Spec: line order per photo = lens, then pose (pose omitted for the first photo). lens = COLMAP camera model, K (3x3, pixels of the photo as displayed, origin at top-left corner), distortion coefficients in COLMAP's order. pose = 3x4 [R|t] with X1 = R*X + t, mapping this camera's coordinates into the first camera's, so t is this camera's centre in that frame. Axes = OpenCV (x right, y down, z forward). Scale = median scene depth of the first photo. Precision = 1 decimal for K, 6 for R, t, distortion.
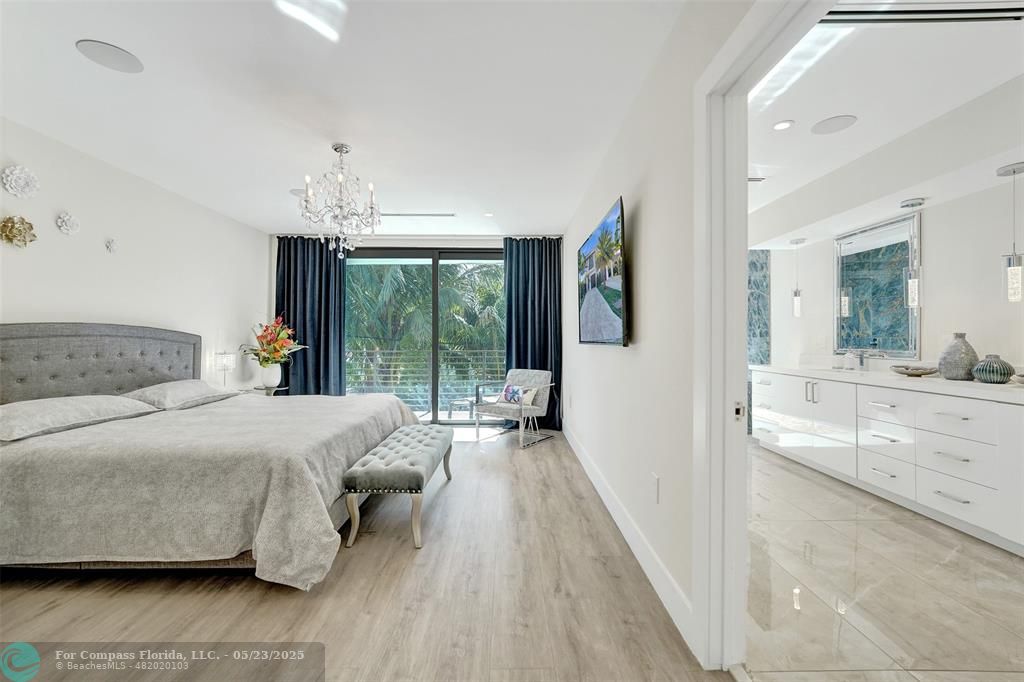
lens RADIAL K [[417.3, 0, 514.4], [0, 417.3, 337.6], [0, 0, 1]] dist [-0.003914, 0.001445]
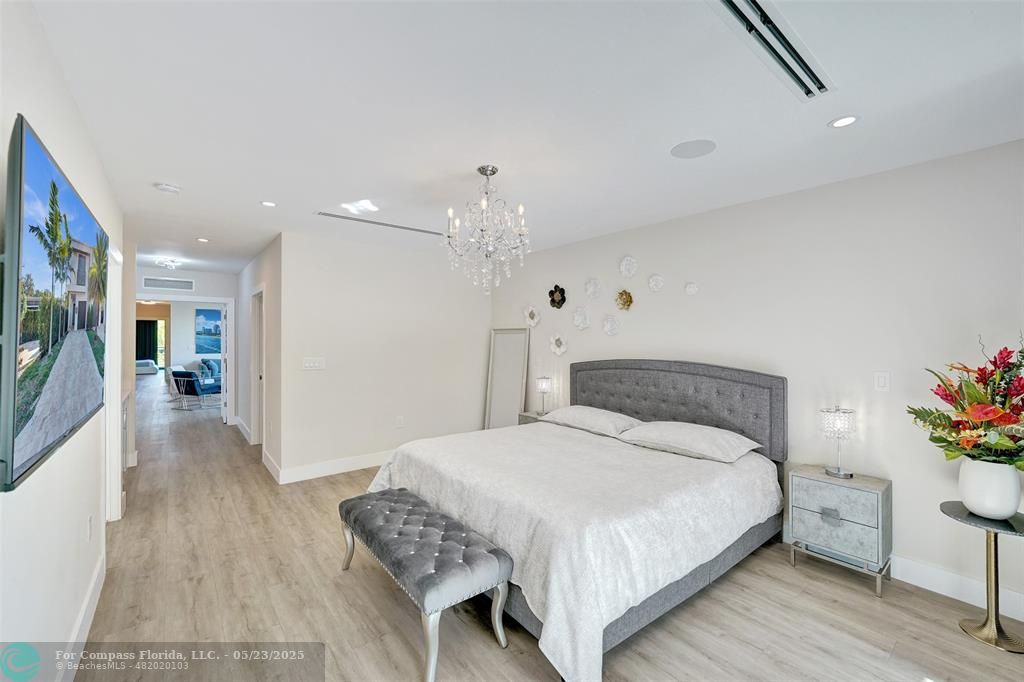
lens RADIAL K [[417.3, 0, 514.3], [0, 417.3, 335.0], [0, 0, 1]] dist [-0.003914, 0.001445]
pose [[-0.782734, -0.000694, -0.622357, 0.097793], [0.002954, 0.999984, -0.004832, -0.107471], [0.622350, -0.005621, -0.782719, 1.777715]]
